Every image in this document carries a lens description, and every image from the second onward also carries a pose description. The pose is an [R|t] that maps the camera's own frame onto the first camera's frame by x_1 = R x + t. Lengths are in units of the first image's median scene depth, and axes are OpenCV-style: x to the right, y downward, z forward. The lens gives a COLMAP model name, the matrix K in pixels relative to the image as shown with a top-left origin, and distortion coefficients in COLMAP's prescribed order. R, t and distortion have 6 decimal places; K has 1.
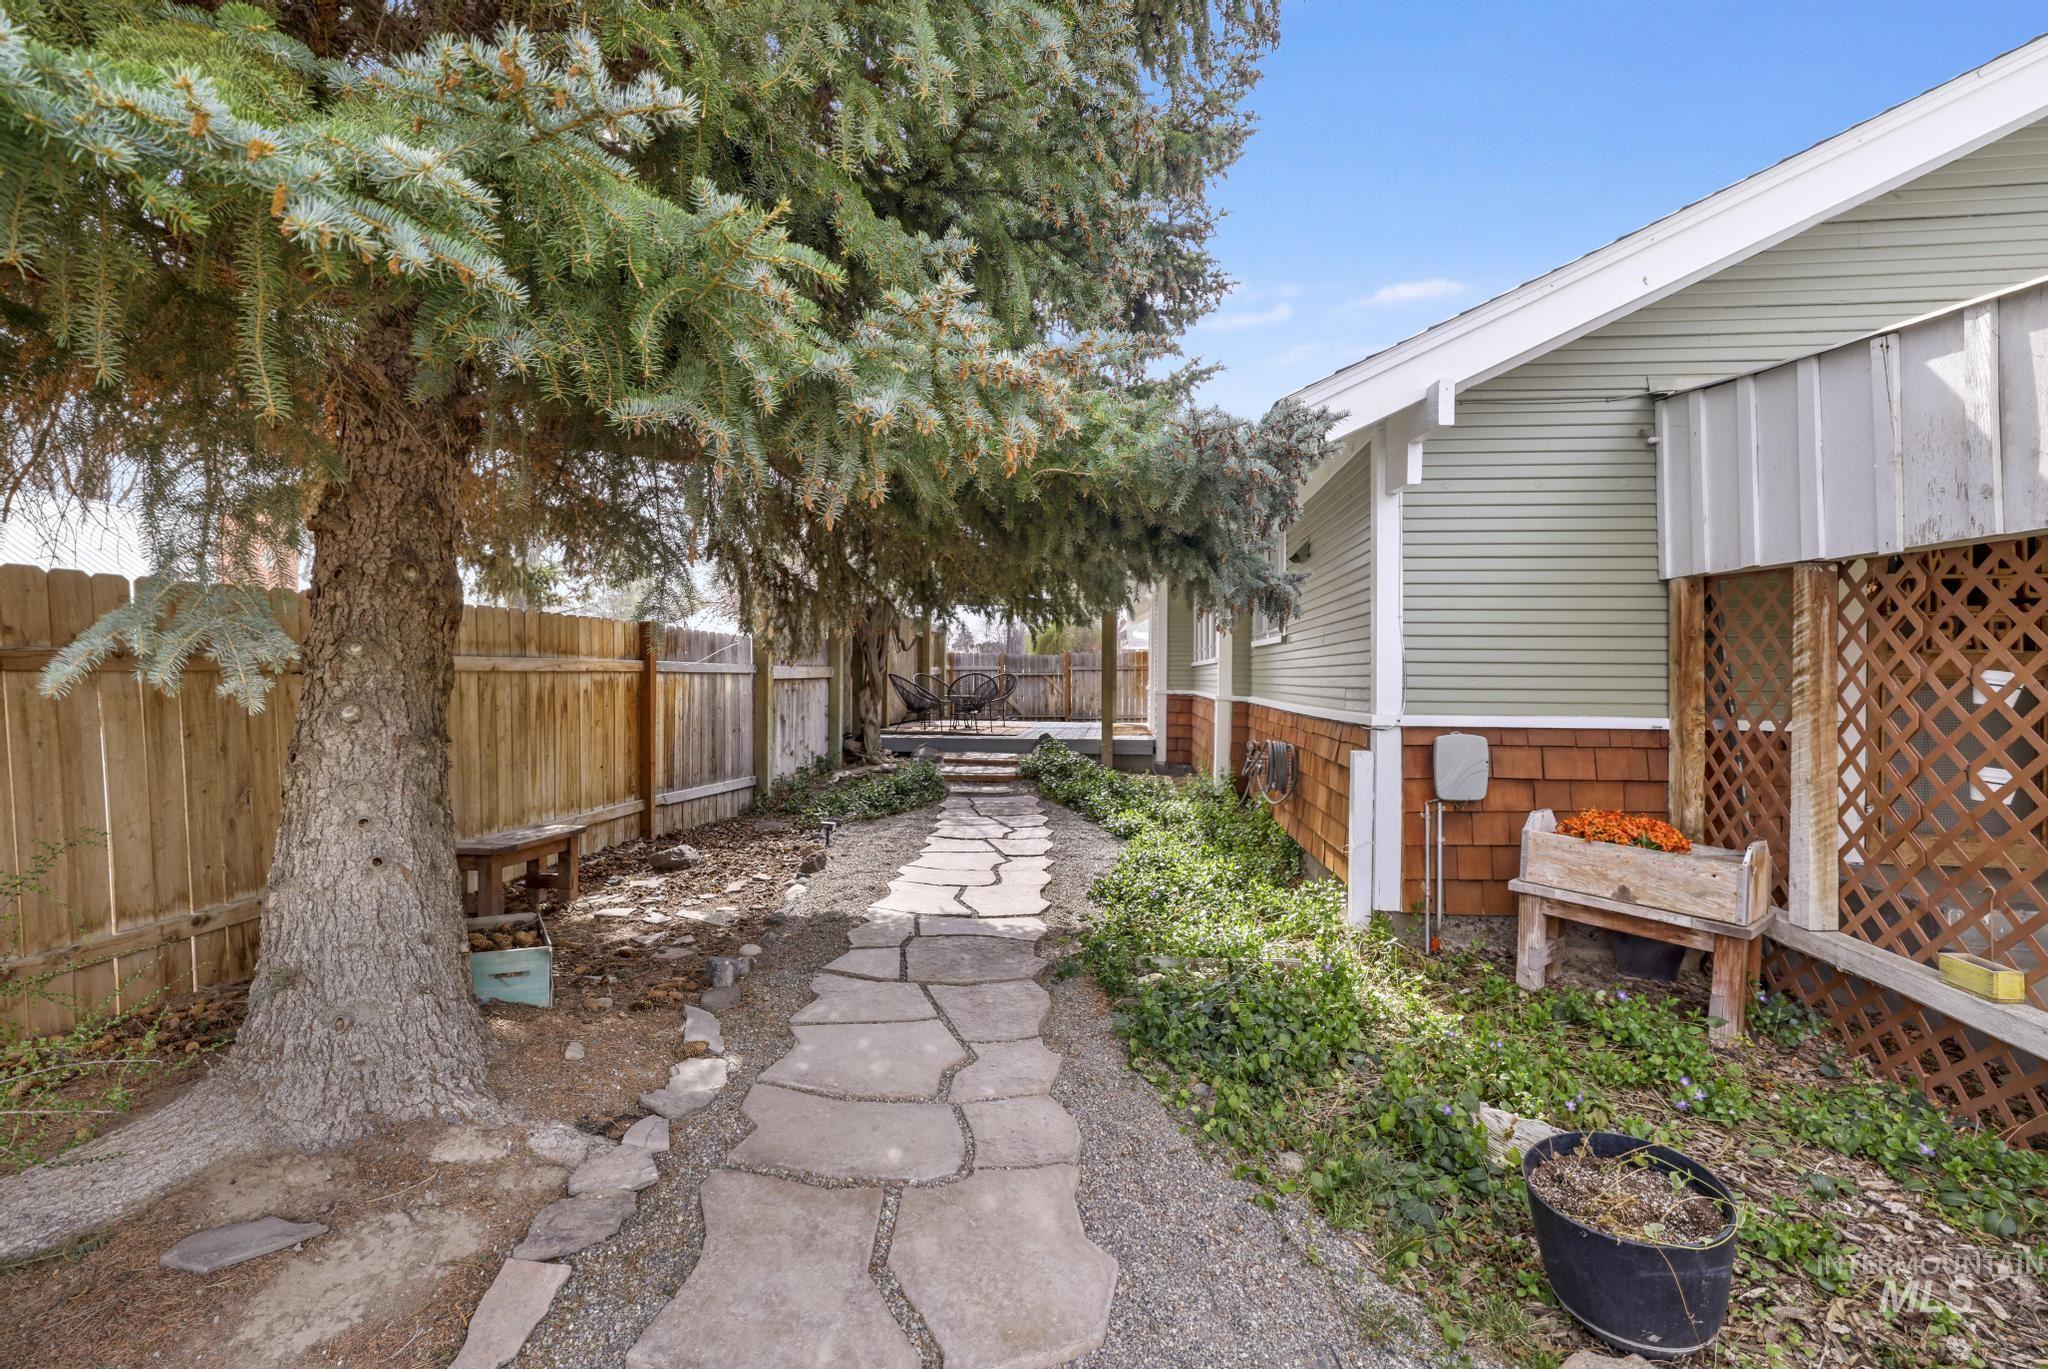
lens RADIAL K [[900.3, 0, 1012.5], [0, 900.3, 680.1], [0, 0, 1]] dist [-0.053054, 0.021716]
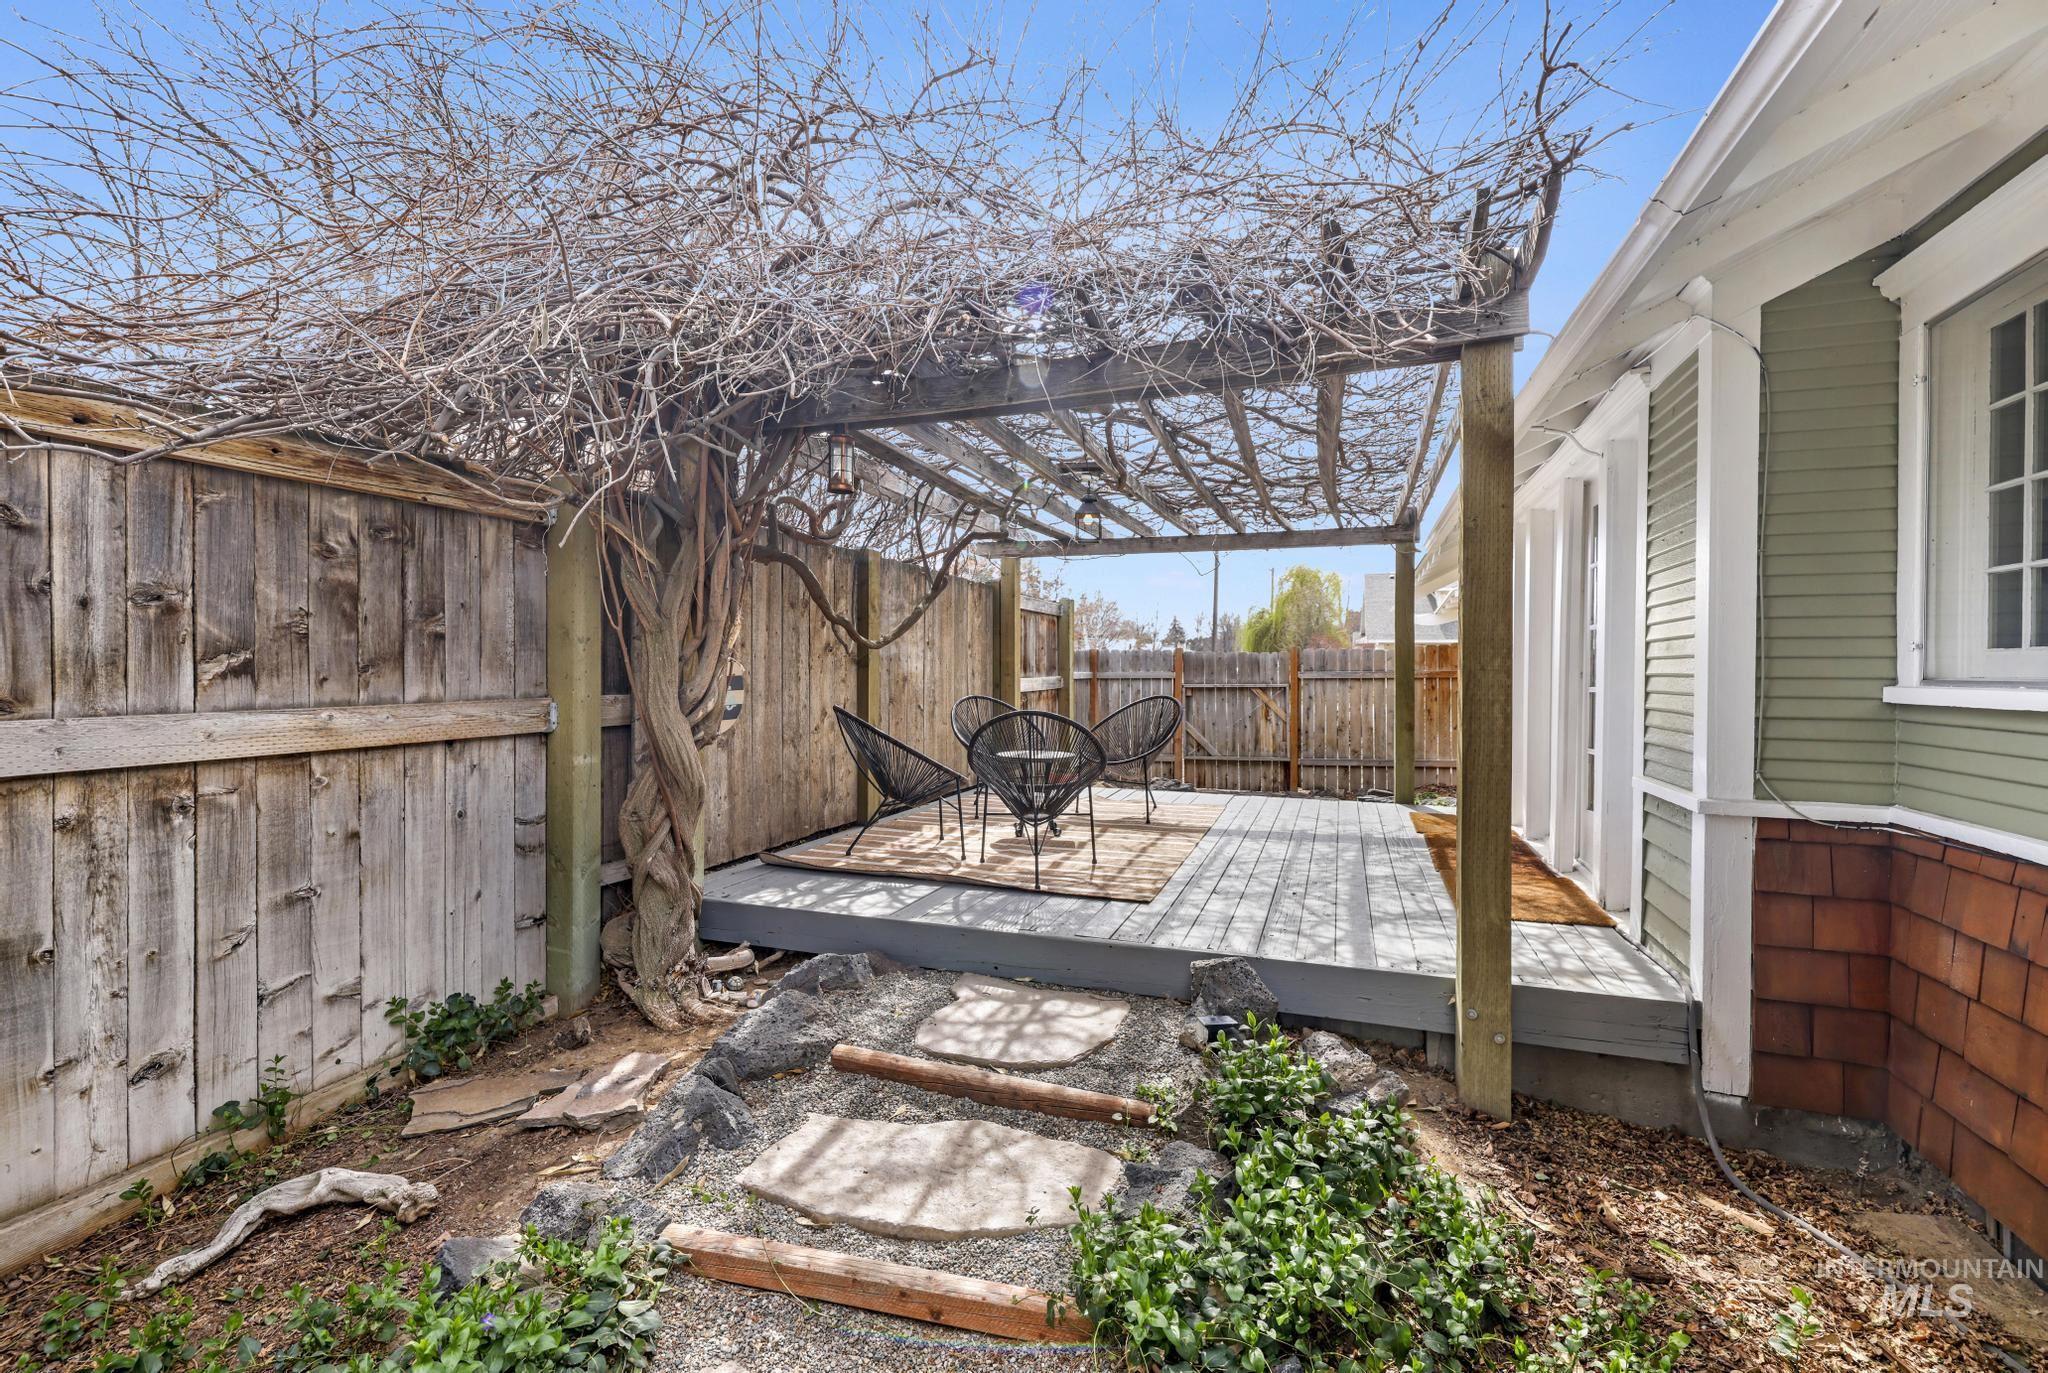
lens RADIAL K [[900.3, 0, 1012.5], [0, 900.3, 682.1], [0, 0, 1]] dist [-0.053054, 0.021716]
pose [[0.973208, 0.002133, -0.229915, 0.040644], [-0.000910, 0.999985, 0.005425, -0.028358], [0.229923, -0.005070, 0.973196, 0.973885]]
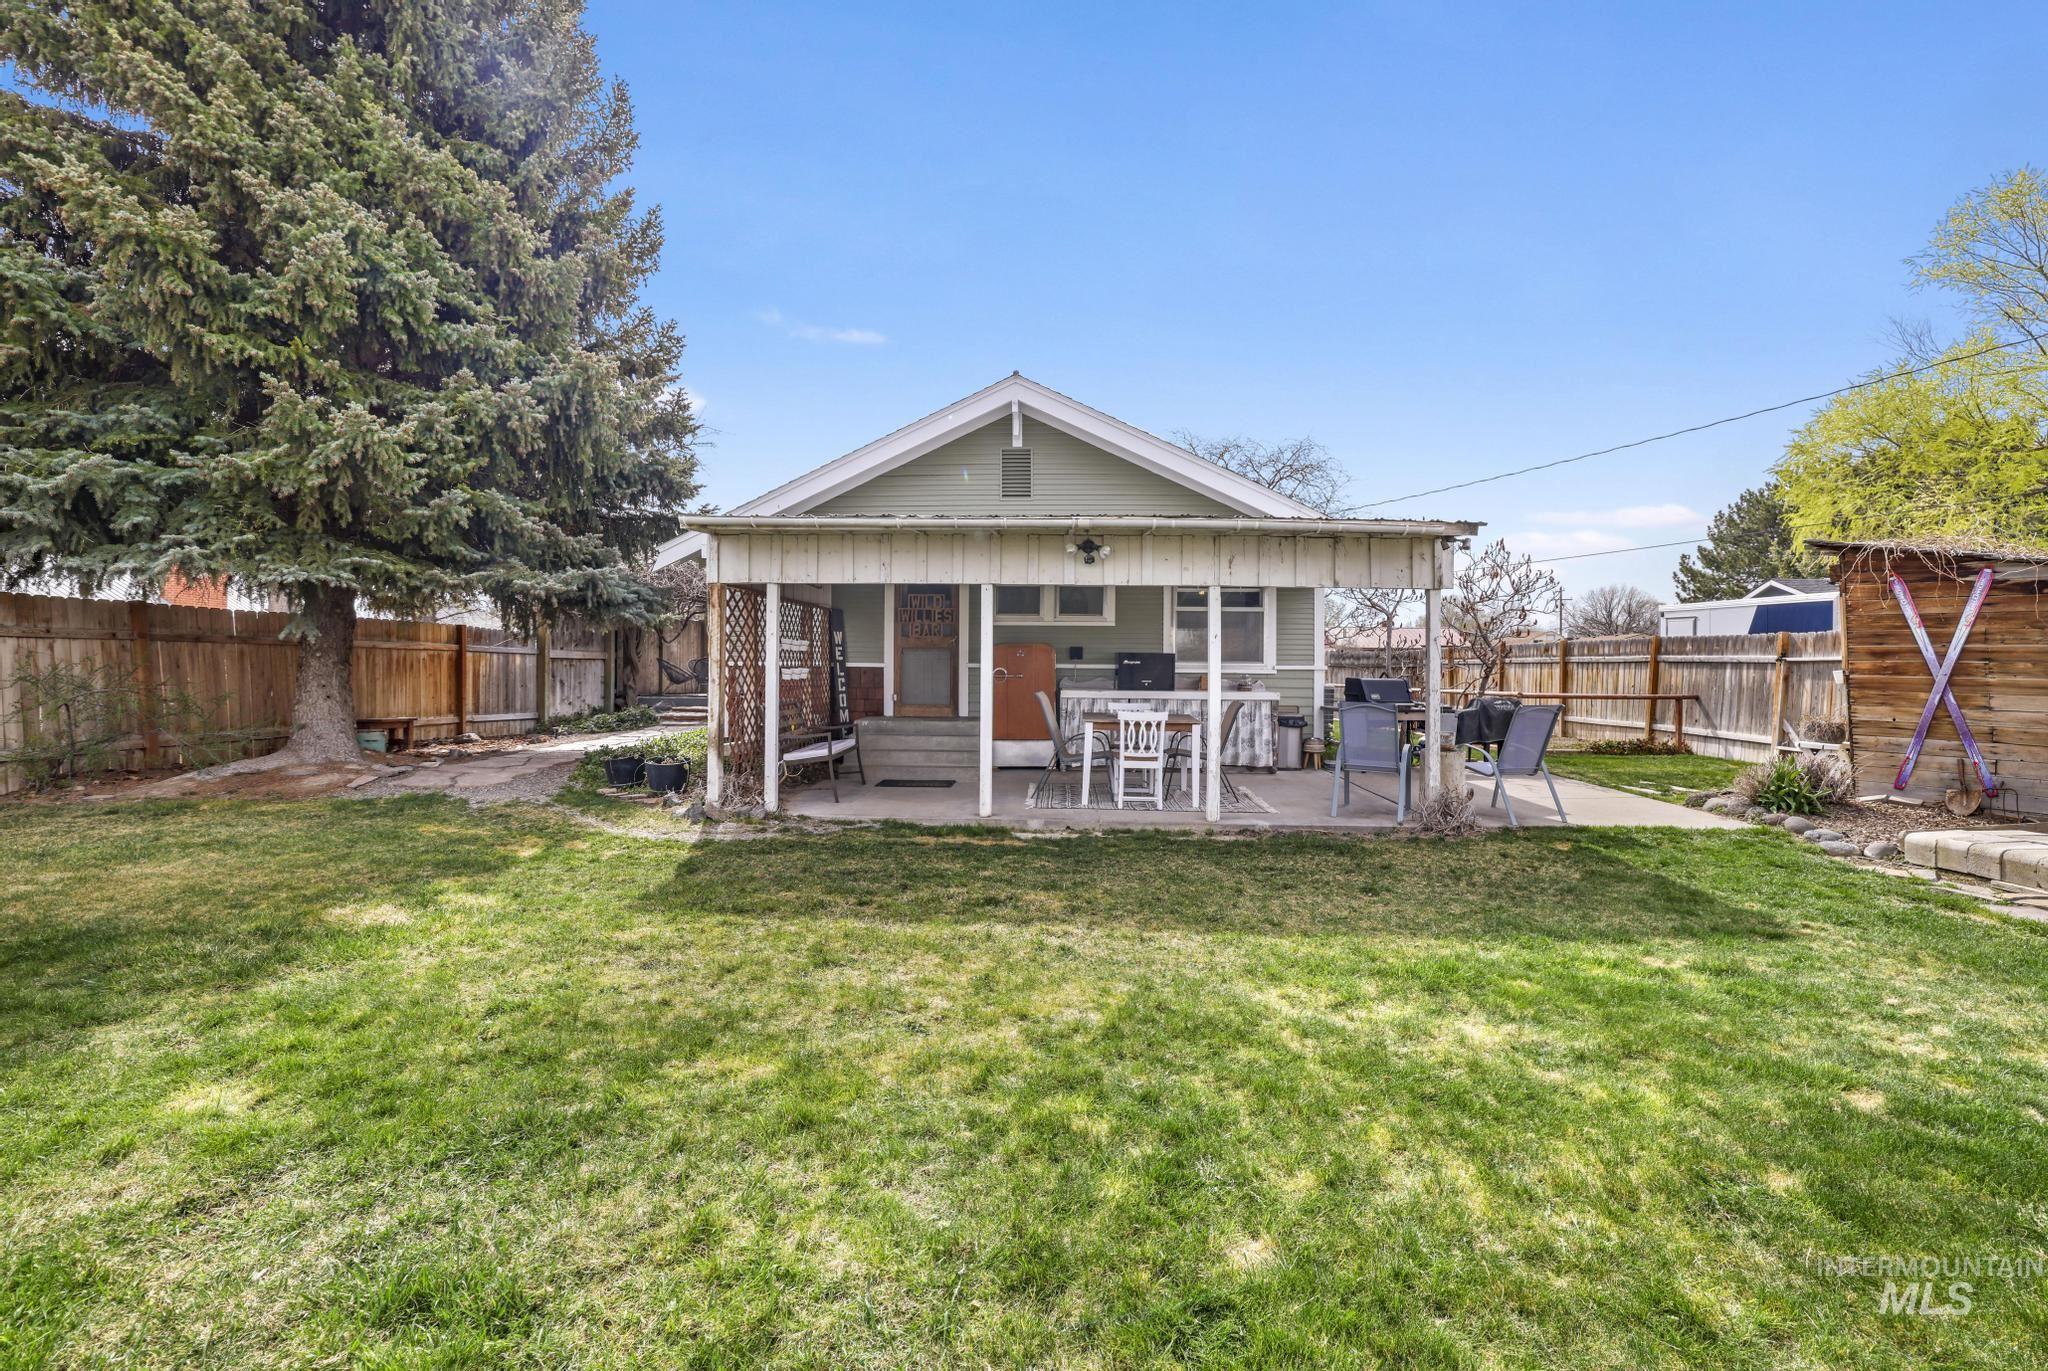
lens RADIAL K [[900.3, 0, 1012.5], [0, 900.3, 681.1], [0, 0, 1]] dist [-0.053054, 0.021716]
pose [[0.997453, -0.009813, 0.070645, 0.535150], [0.009745, 0.999952, 0.001314, 0.054877], [-0.070655, -0.000622, 0.997501, -0.821043]]
